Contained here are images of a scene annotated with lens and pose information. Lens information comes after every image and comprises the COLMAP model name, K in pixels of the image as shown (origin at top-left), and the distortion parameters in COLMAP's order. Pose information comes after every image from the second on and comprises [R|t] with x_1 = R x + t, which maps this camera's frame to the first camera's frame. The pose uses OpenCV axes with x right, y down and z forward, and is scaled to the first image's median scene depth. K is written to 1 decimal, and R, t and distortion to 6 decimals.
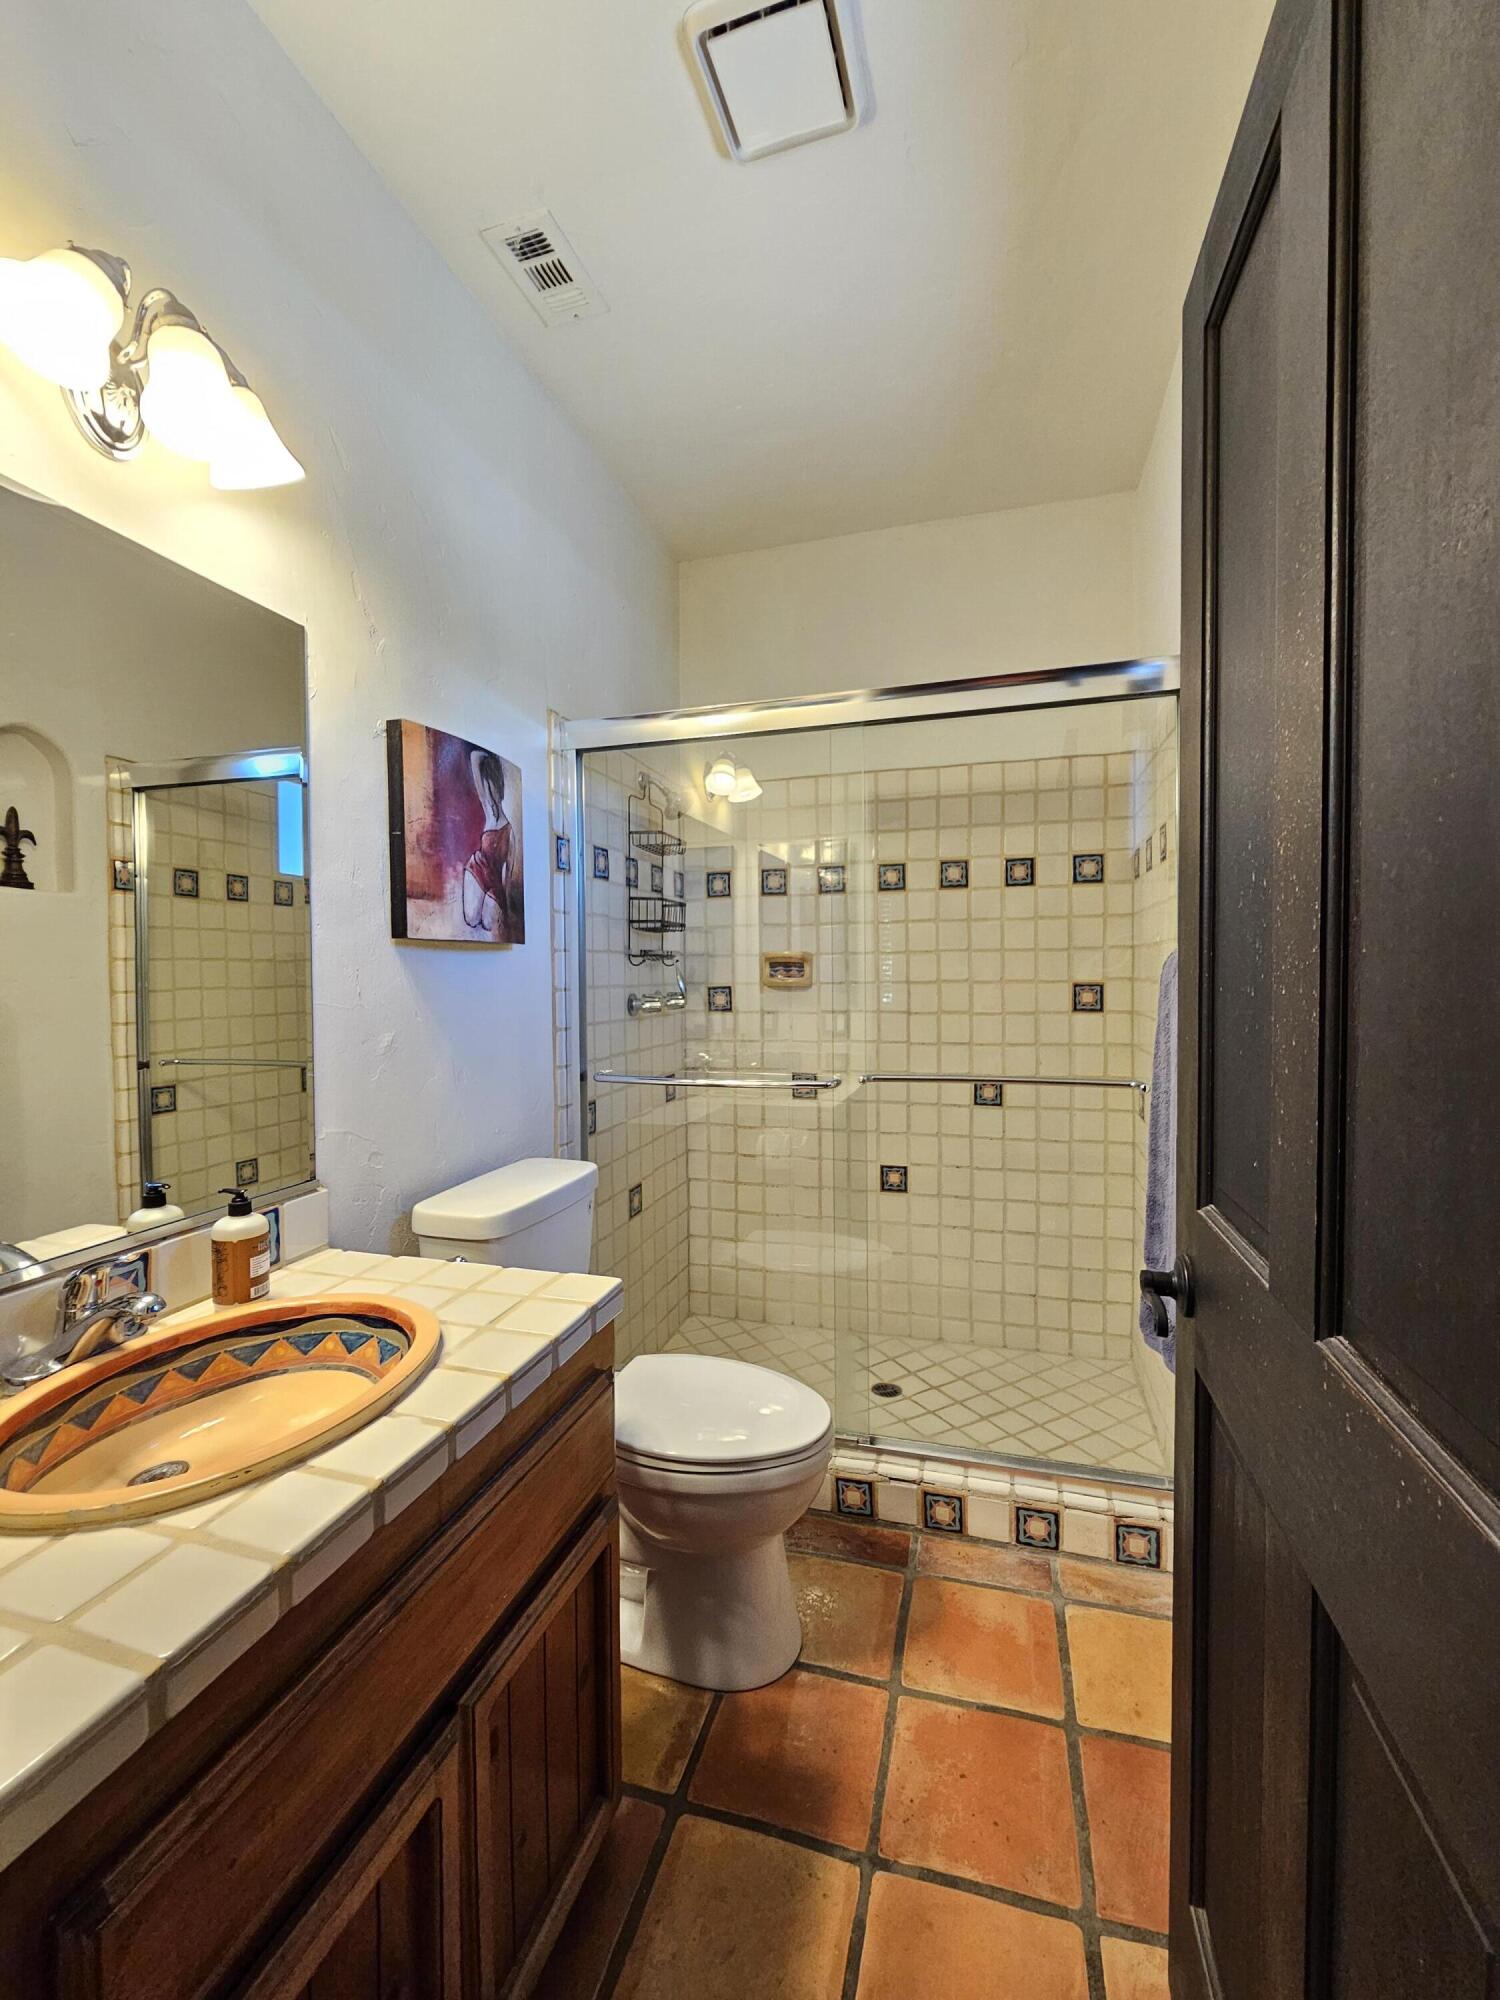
lens RADIAL K [[820.2, 0, 748.8], [0, 820.2, 998.0], [0, 0, 1]] dist [0.000765, -0.000271]
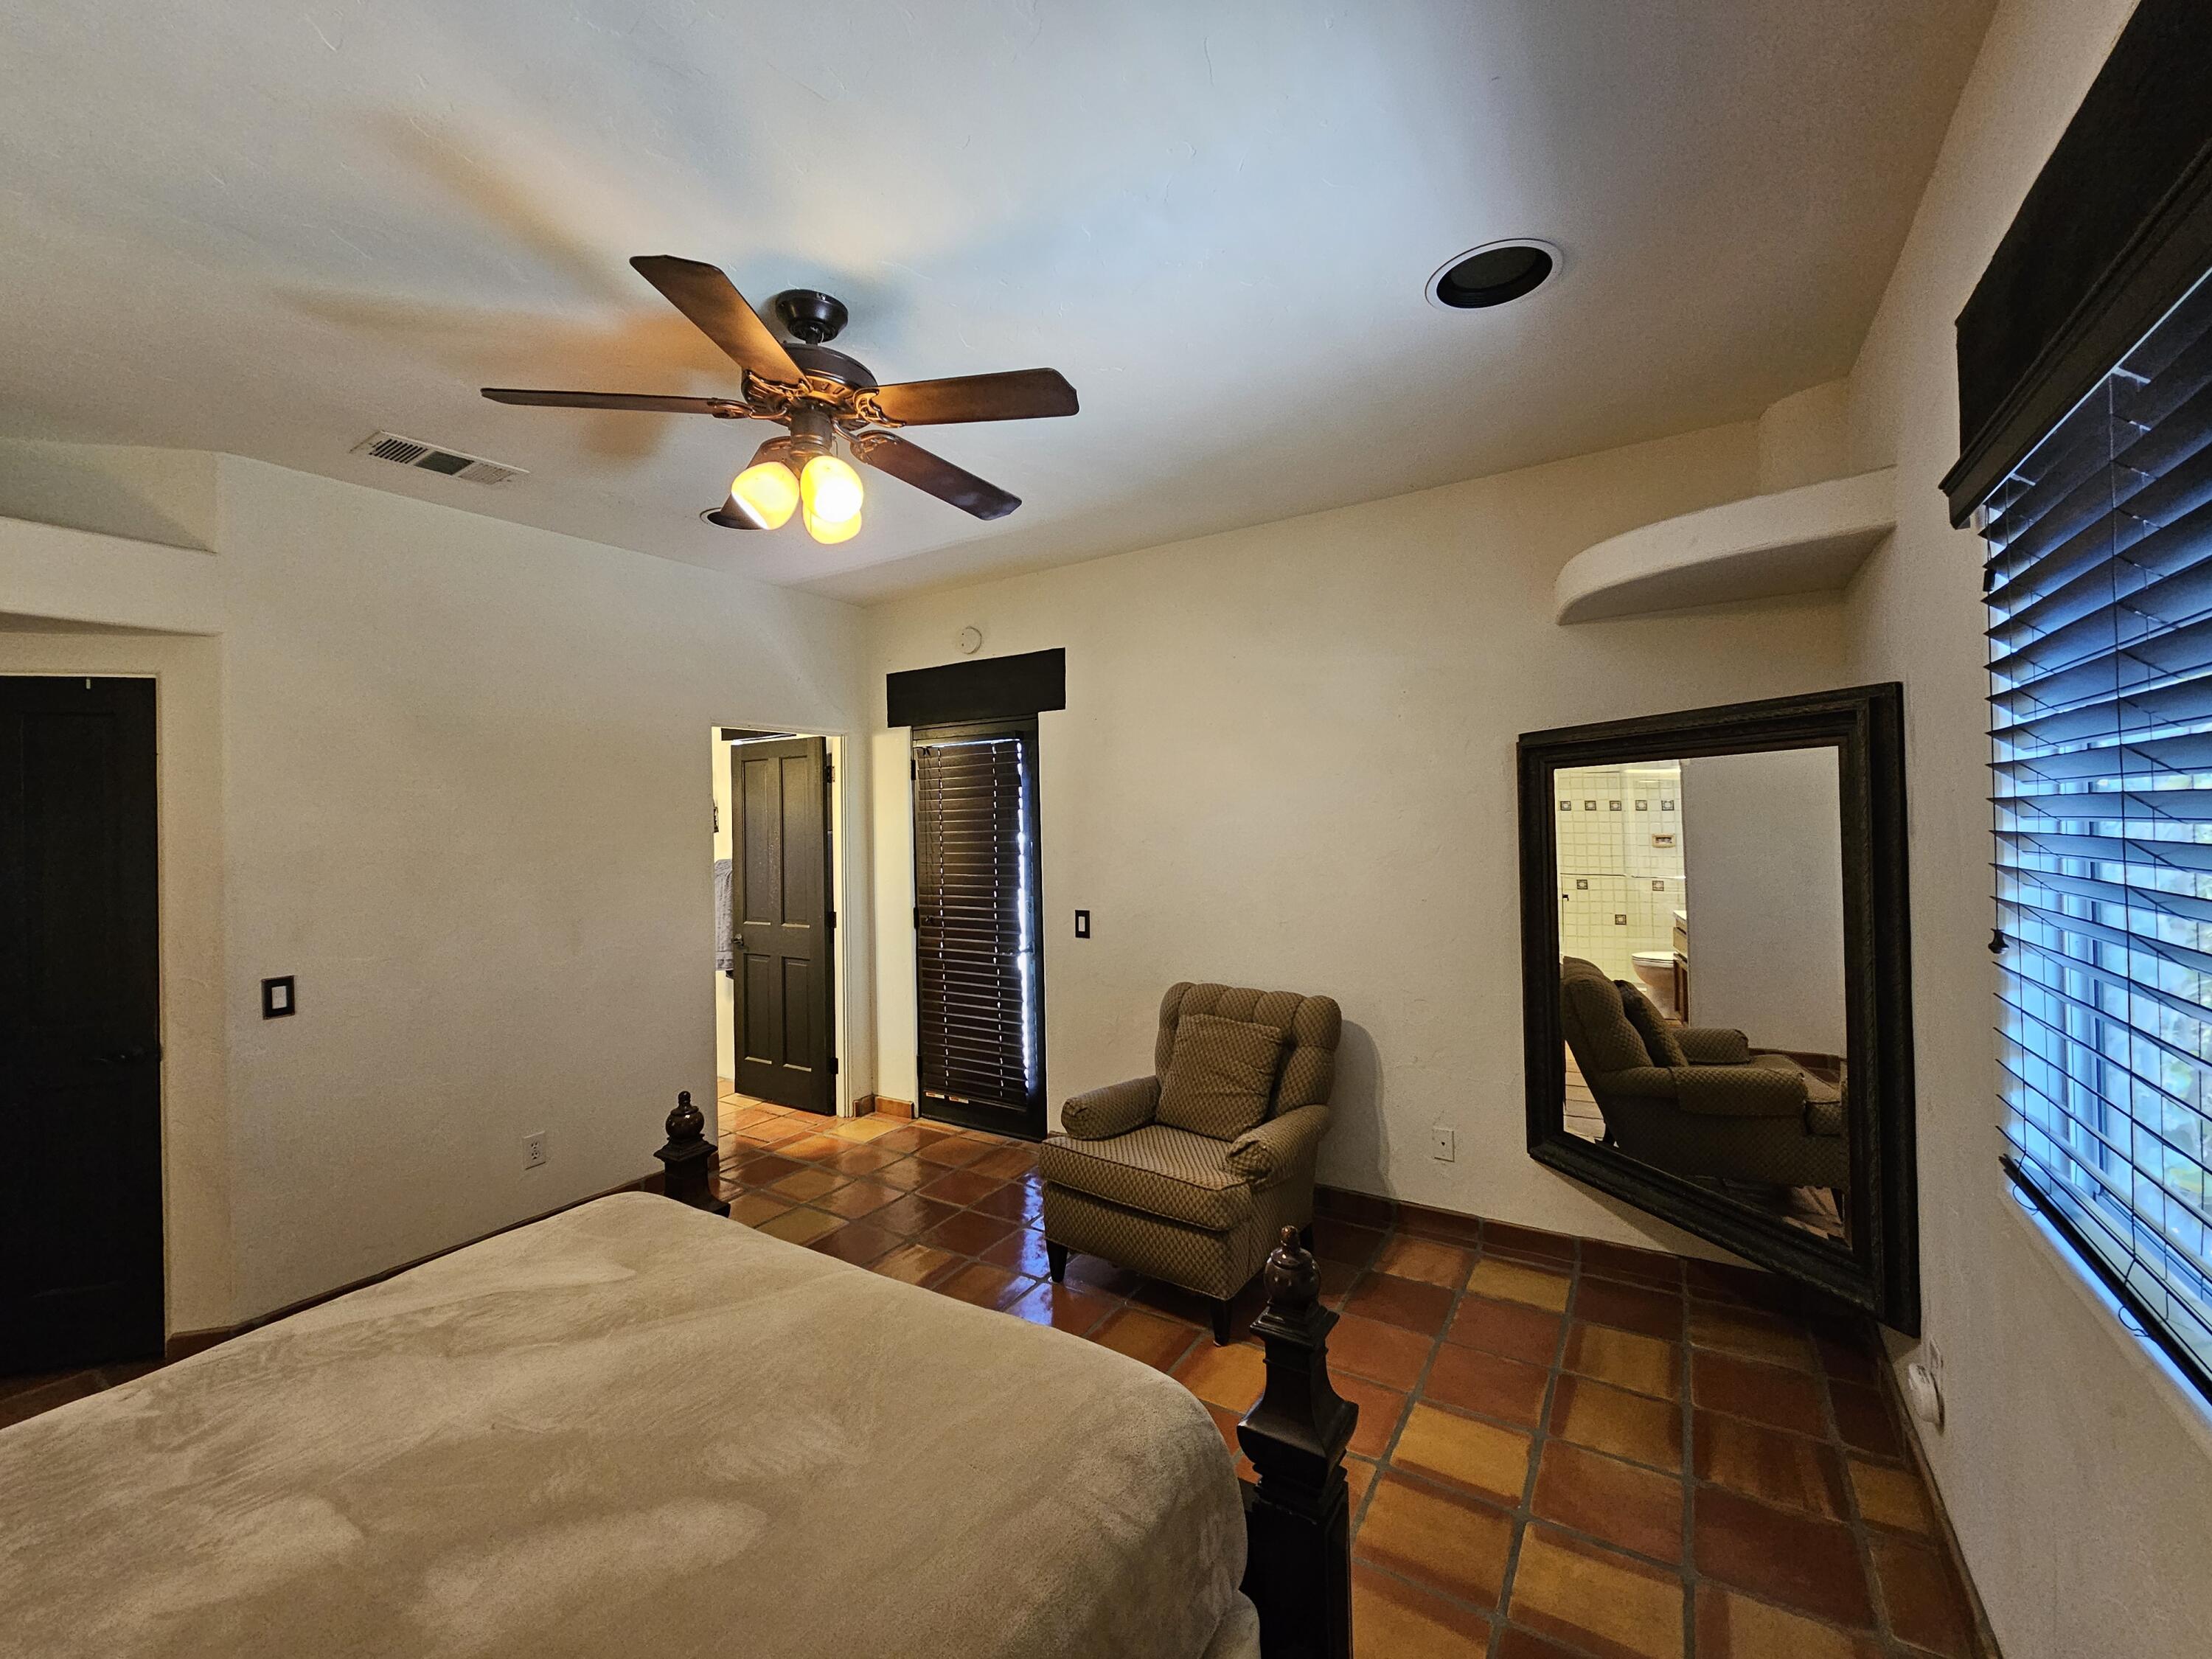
lens RADIAL K [[907.1, 0, 1104.1], [0, 907.1, 823.2], [0, 0, 1]] dist [0.000765, -0.000271]
pose [[0.282852, 0.003851, 0.959156, -4.581173], [0.048469, 0.998657, -0.018302, -0.172271], [-0.957938, 0.051666, 0.282286, 2.592177]]
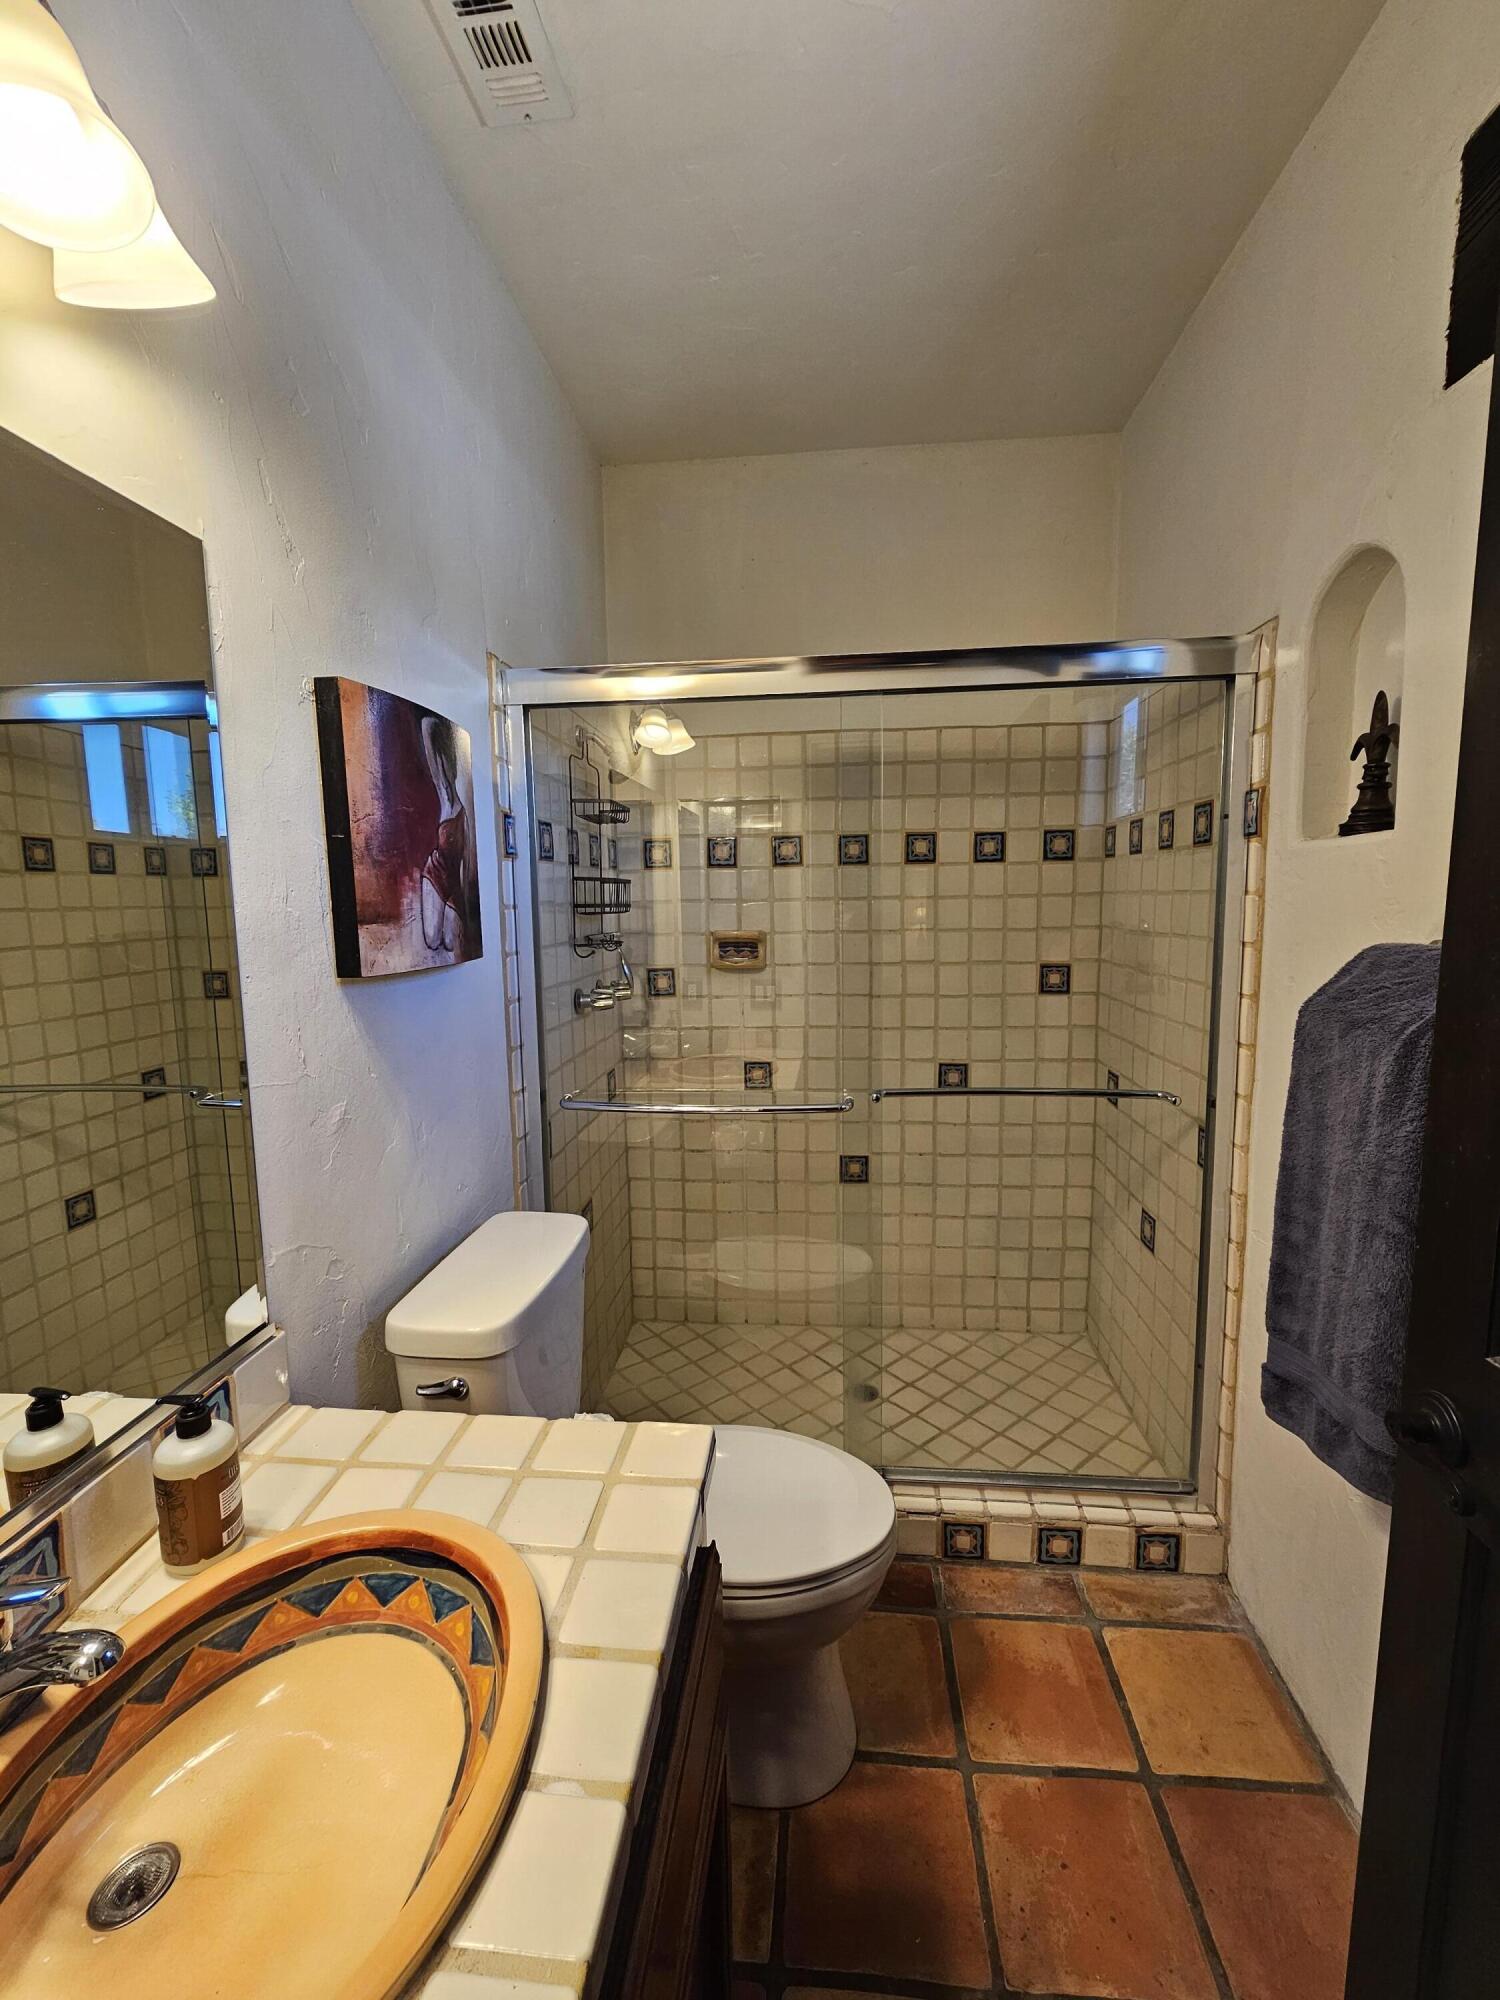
lens RADIAL K [[820.2, 0, 754.4], [0, 820.2, 1002.9], [0, 0, 1]] dist [0.000765, -0.000271]
pose [[0.982455, -0.029730, 0.184115, -0.160832], [0.013131, 0.995789, 0.090724, -0.090314], [-0.186037, -0.086715, 0.978709, 0.156814]]
